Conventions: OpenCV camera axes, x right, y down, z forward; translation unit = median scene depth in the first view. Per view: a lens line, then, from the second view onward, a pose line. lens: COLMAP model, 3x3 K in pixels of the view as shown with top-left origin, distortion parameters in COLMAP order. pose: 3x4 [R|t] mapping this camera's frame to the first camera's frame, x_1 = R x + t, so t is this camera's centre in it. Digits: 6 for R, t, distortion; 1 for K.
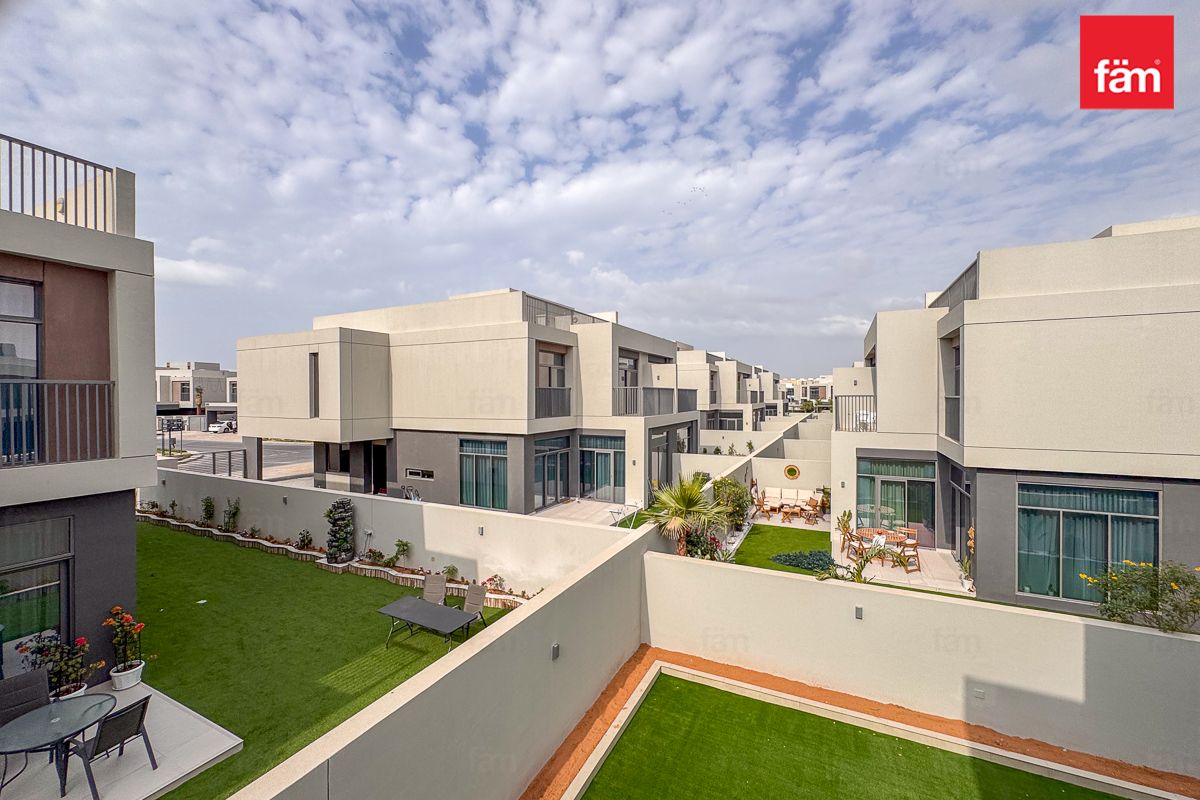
lens RADIAL K [[480.8, 0, 599.4], [0, 480.8, 398.7], [0, 0, 1]] dist [-0.002281, 0.000269]
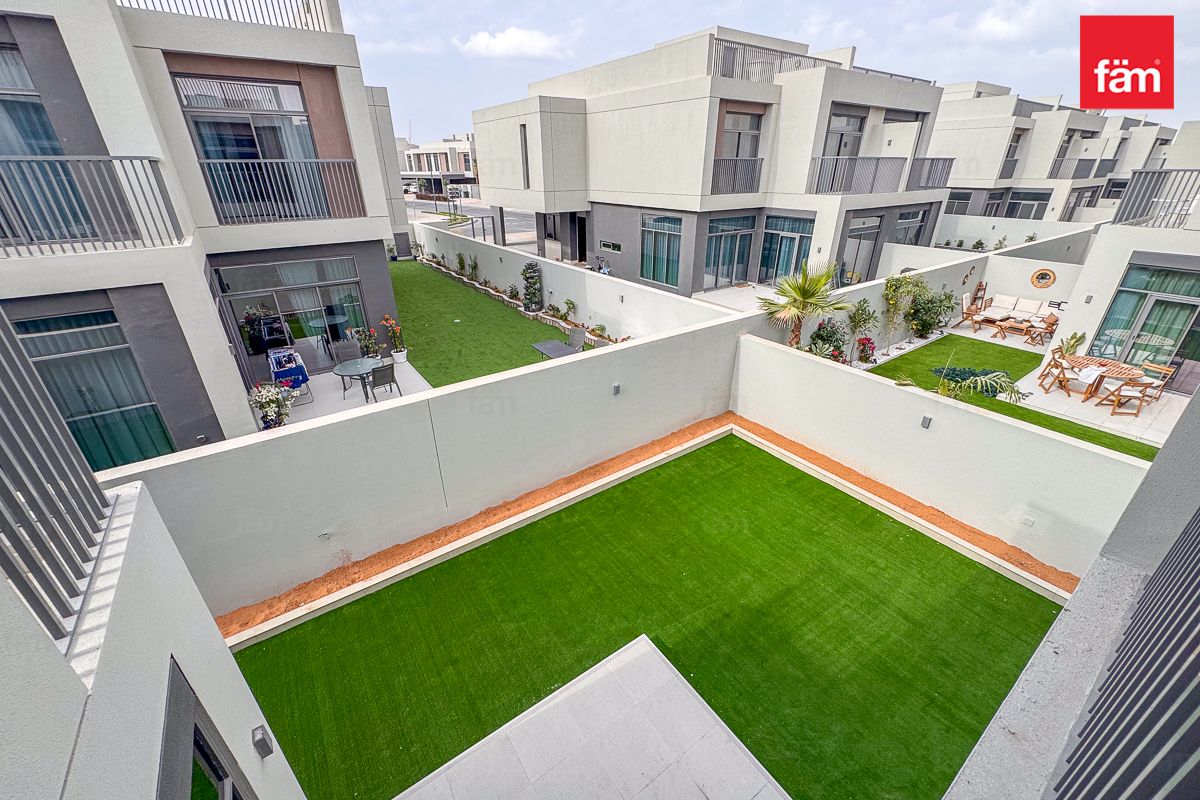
lens RADIAL K [[480.8, 0, 599.4], [0, 480.8, 398.7], [0, 0, 1]] dist [-0.002281, 0.000269]
pose [[0.882212, 0.205037, -0.423865, 0.155326], [-0.002017, 0.901846, 0.432053, -0.005162], [0.470848, -0.380308, 0.796033, -0.025433]]
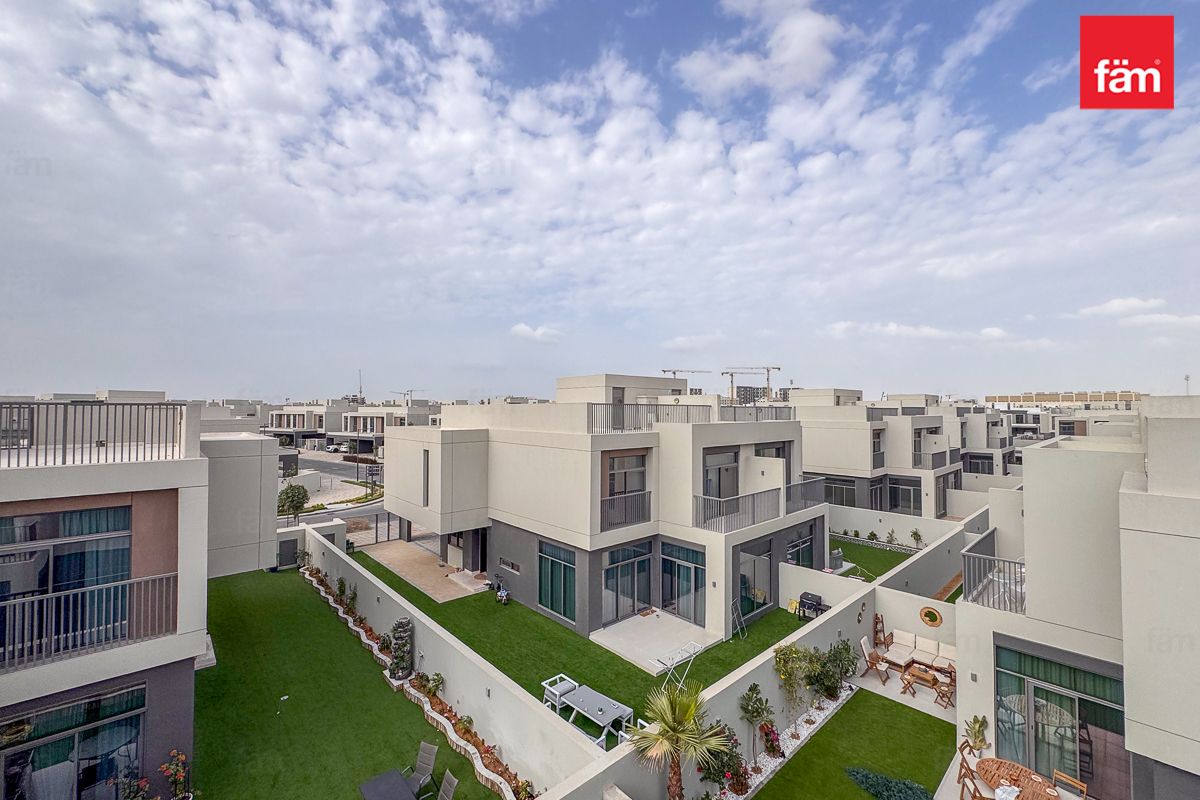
lens RADIAL K [[488.3, 0, 600.0], [0, 488.3, 400.0], [0, 0, 1]] dist [-0.000695, -0.000088]
pose [[0.931729, -0.002491, -0.363145, 0.214748], [-0.006009, 0.999734, -0.022273, -0.197160], [0.363104, 0.022935, 0.931466, 0.076147]]
